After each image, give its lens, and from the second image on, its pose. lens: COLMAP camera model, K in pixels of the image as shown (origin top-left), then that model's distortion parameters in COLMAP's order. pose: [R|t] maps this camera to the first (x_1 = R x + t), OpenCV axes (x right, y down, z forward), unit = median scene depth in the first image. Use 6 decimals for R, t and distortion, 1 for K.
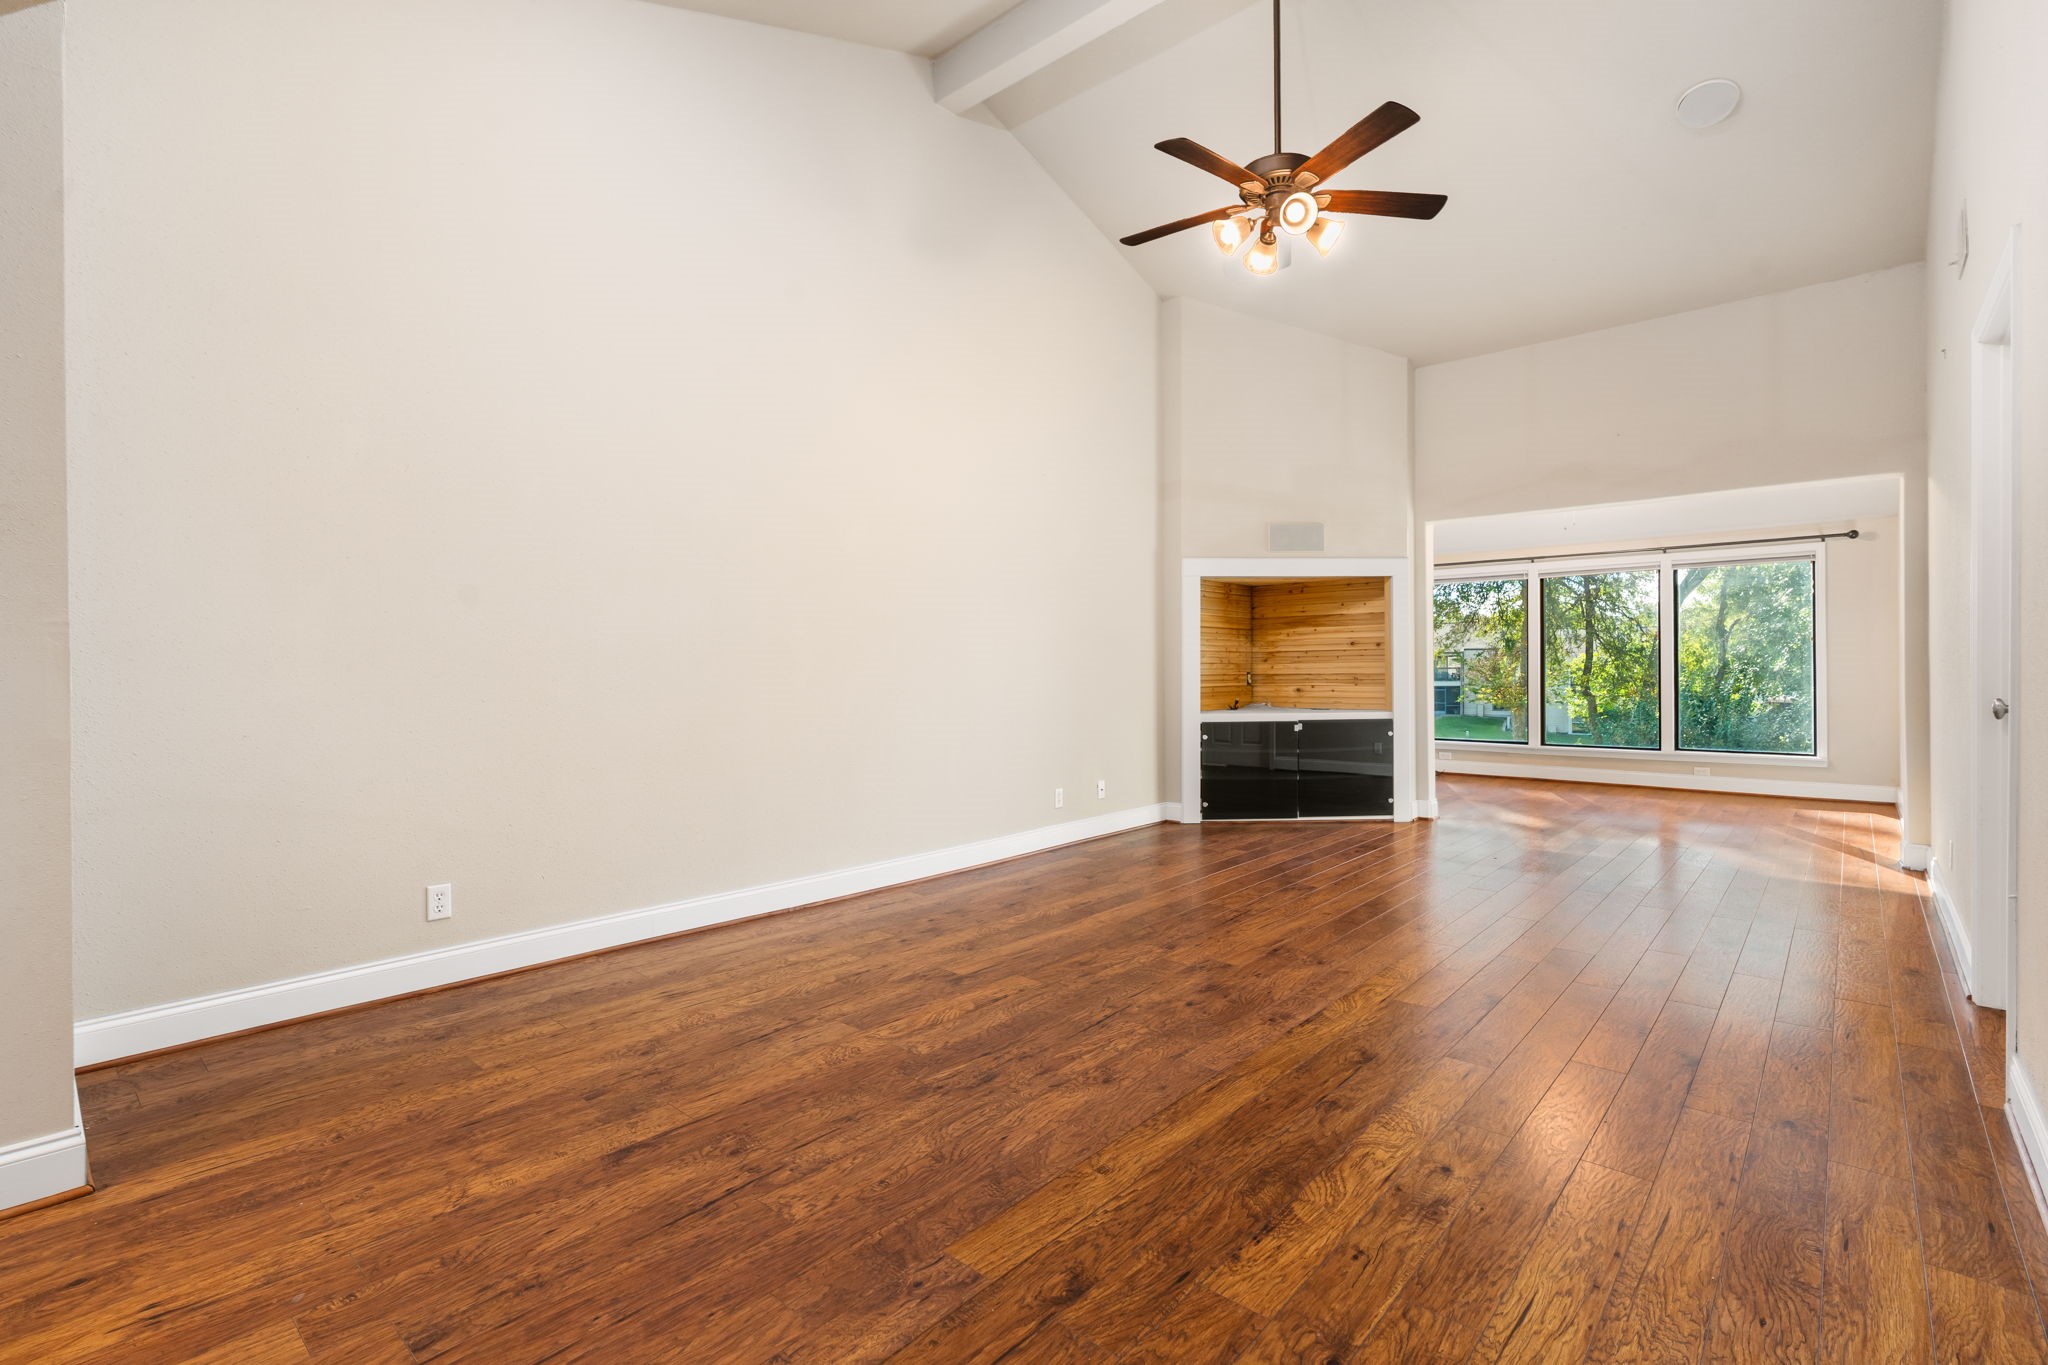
lens RADIAL K [[933.1, 0, 1022.0], [0, 933.1, 679.7], [0, 0, 1]] dist [-0.009343, 0.003118]
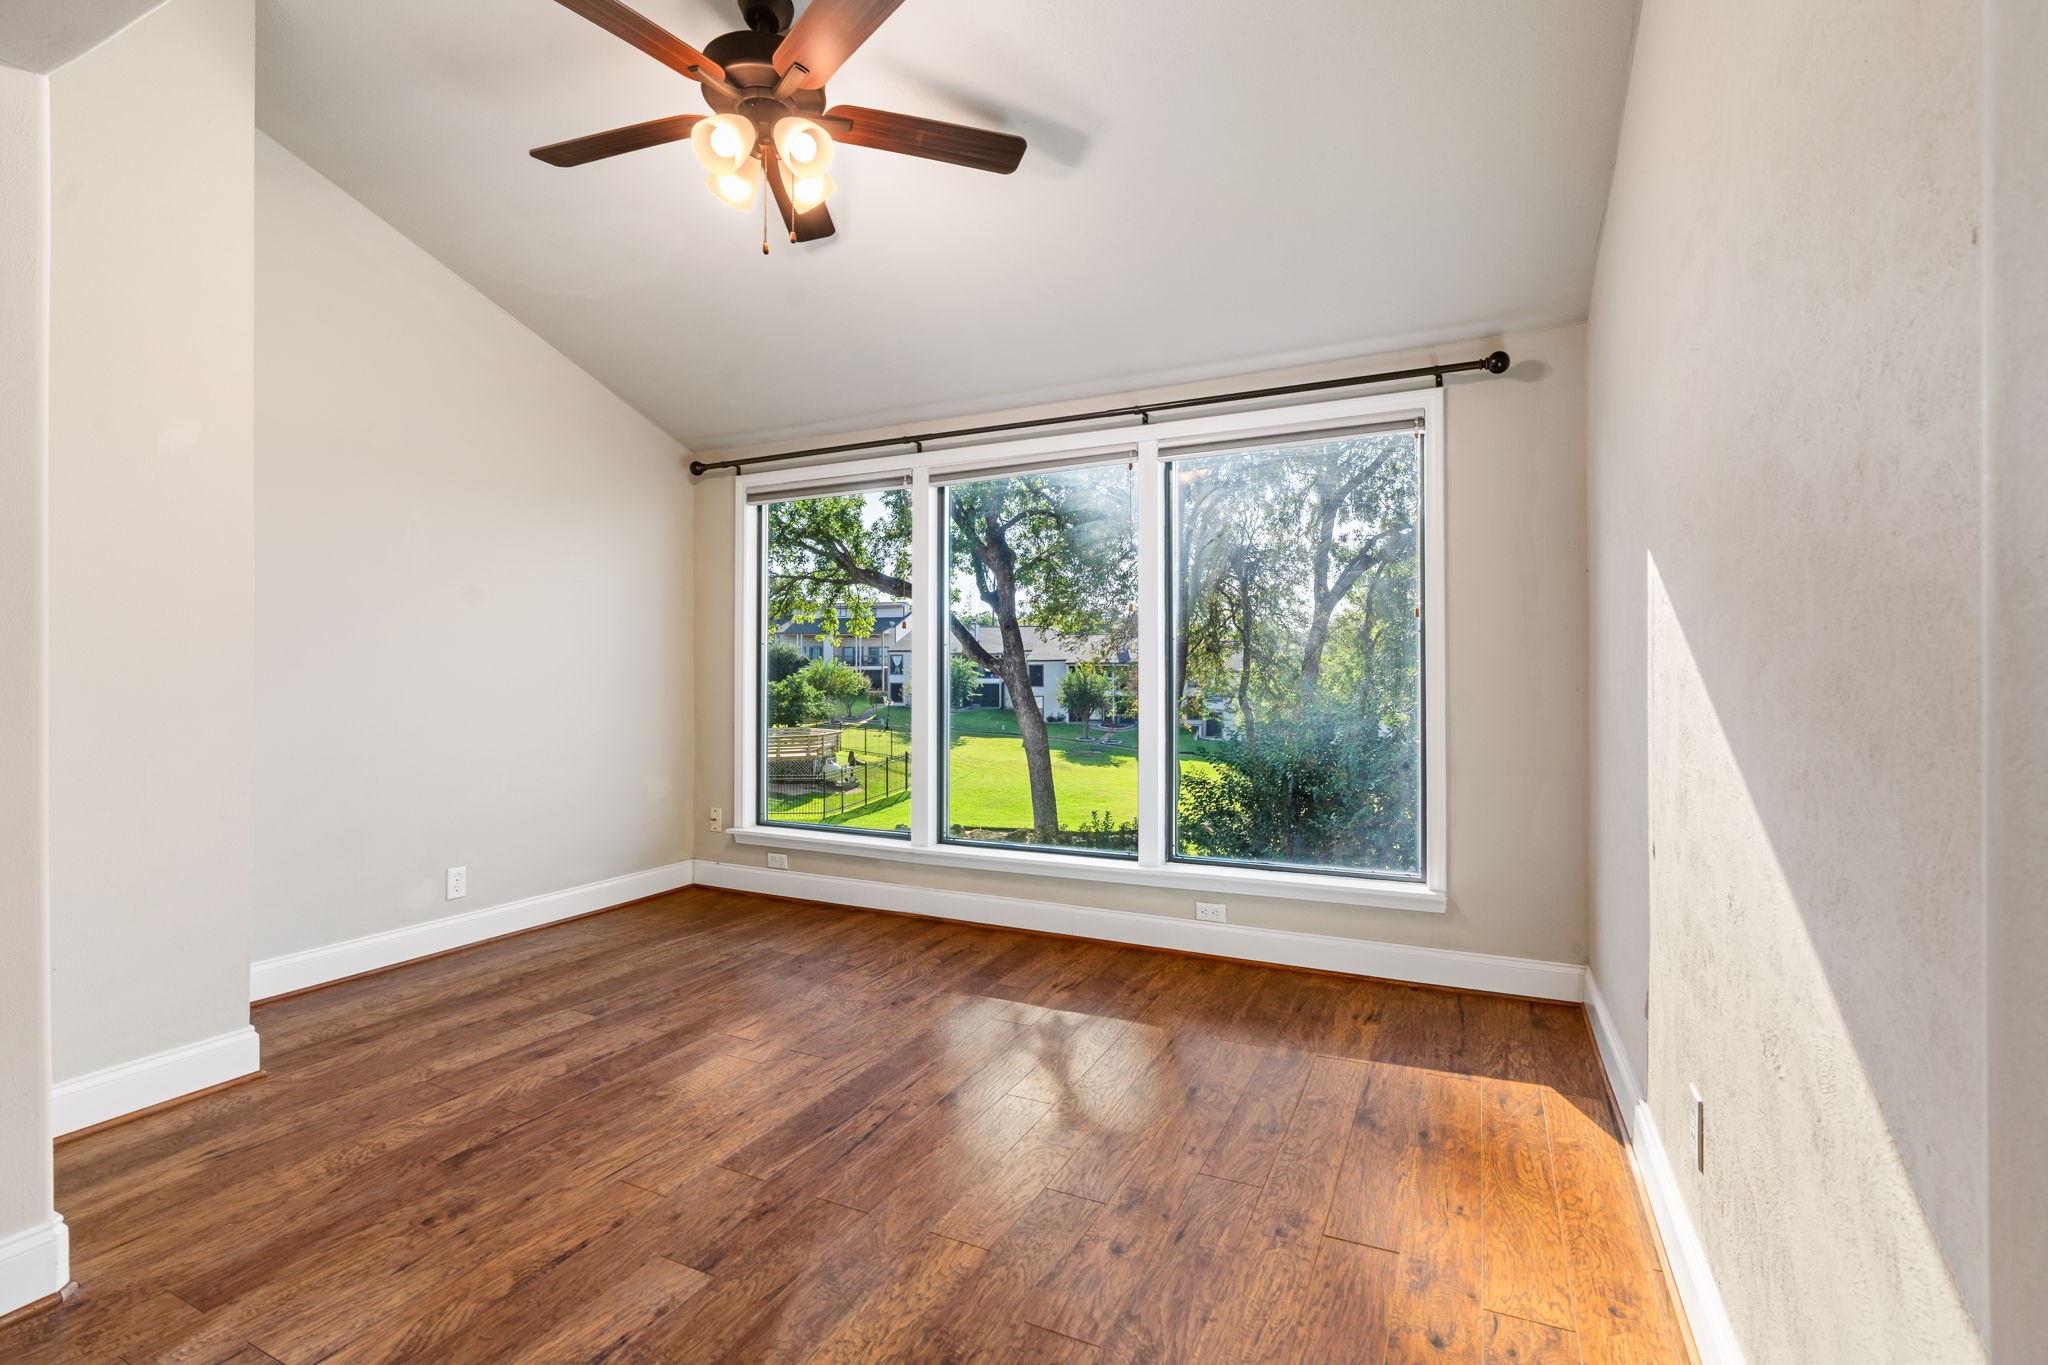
lens RADIAL K [[933.1, 0, 1026.8], [0, 933.1, 678.2], [0, 0, 1]] dist [-0.009343, 0.003118]
pose [[0.961657, 0.007567, 0.274149, 1.220924], [-0.004896, 0.999934, -0.010428, -0.018794], [-0.274210, 0.008686, 0.961631, 1.387326]]
